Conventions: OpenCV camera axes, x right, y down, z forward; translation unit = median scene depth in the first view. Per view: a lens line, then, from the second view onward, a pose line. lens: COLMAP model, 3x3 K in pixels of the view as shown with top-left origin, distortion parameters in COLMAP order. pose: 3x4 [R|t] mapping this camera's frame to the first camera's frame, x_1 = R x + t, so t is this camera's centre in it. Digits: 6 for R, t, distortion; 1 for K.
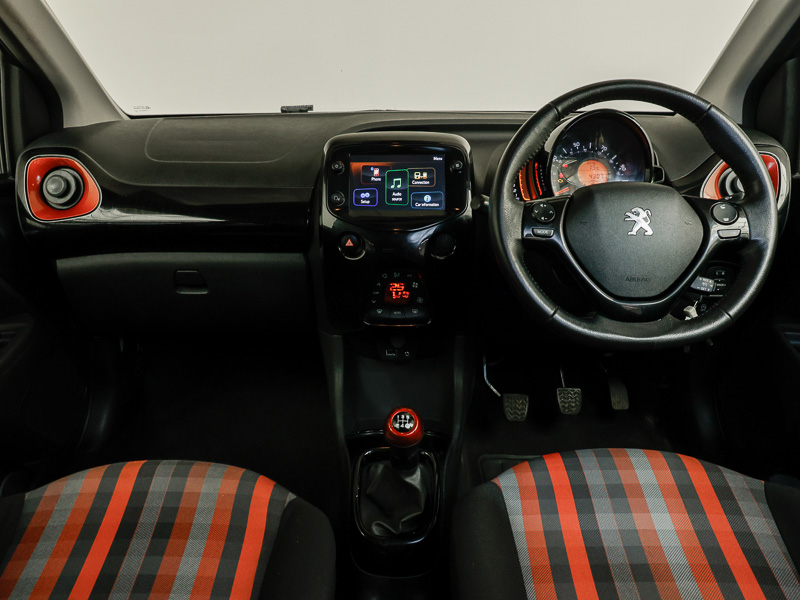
lens RADIAL K [[619.9, 0, 400.0], [0, 619.9, 300.0], [0, 0, 1]] dist [0.002245, -0.004052]
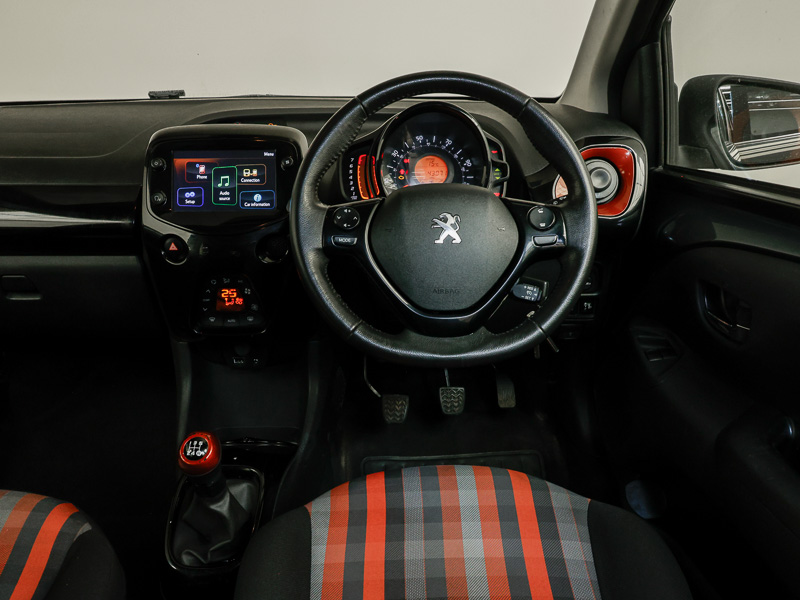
lens RADIAL K [[619.9, 0, 400.0], [0, 619.9, 300.0], [0, 0, 1]] dist [0.002245, -0.004052]
pose [[0.999223, -0.013241, 0.037124, 0.242879], [0.011804, 0.999182, 0.038666, -0.049102], [-0.037606, -0.038197, 0.998562, 0.067918]]
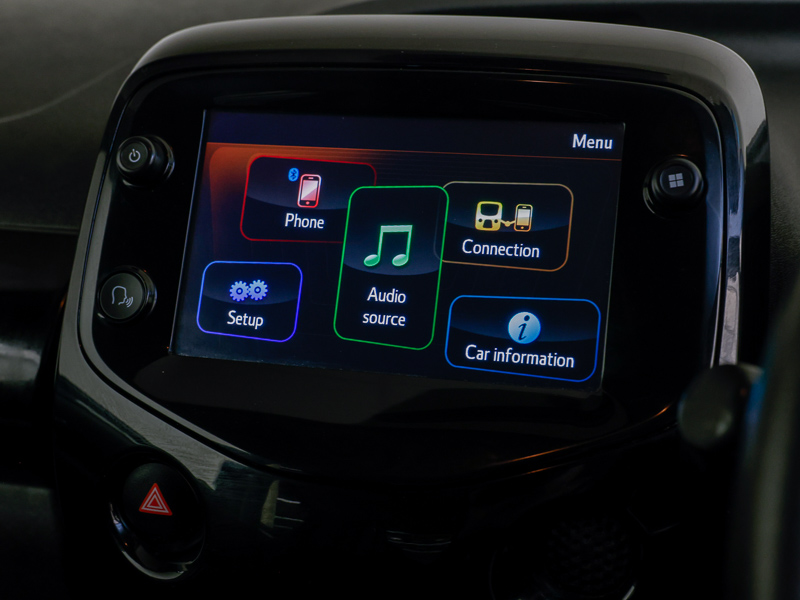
lens RADIAL K [[1259.0, 0, 400.0], [0, 1259.0, 300.0], [0, 0, 1]] dist [0.008975, 0.025605]
pose [[0.969114, 0.072310, -0.235775, 0.113841], [-0.093013, 0.992614, -0.077890, -0.149810], [0.228401, 0.097414, 0.968681, 0.636664]]
